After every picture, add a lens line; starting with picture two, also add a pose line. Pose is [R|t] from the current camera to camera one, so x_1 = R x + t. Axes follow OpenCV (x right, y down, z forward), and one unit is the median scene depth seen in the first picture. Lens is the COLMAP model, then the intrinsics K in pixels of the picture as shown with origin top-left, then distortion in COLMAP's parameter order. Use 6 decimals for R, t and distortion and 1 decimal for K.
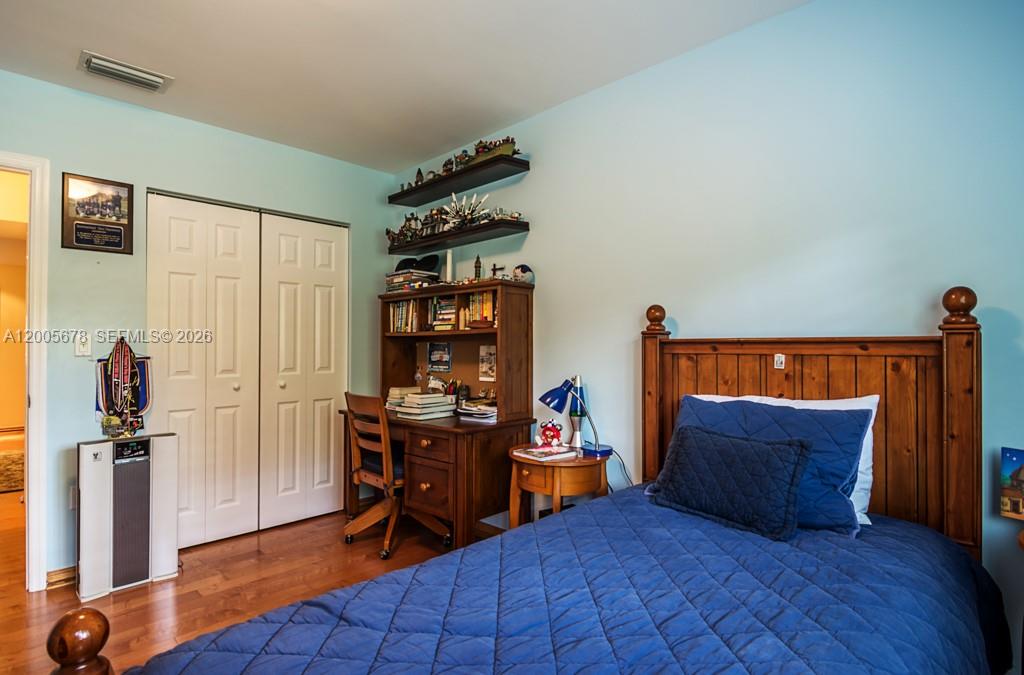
lens RADIAL K [[509.1, 0, 545.9], [0, 509.1, 353.2], [0, 0, 1]] dist [-0.006124, -0.008219]
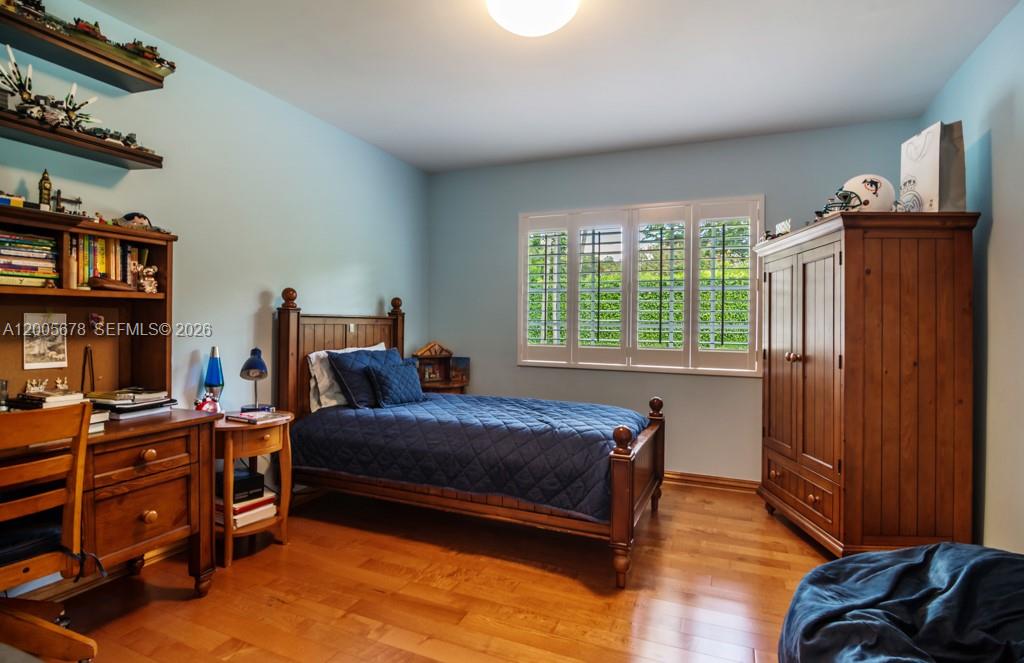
lens RADIAL K [[515.1, 0, 513.1], [0, 515.1, 325.7], [0, 0, 1]] dist [-0.007862, -0.001052]
pose [[-0.341949, -0.010105, 0.939664, -0.966553], [-0.004187, 0.999949, 0.009230, -0.007805], [-0.939709, -0.000778, -0.341974, 0.701053]]
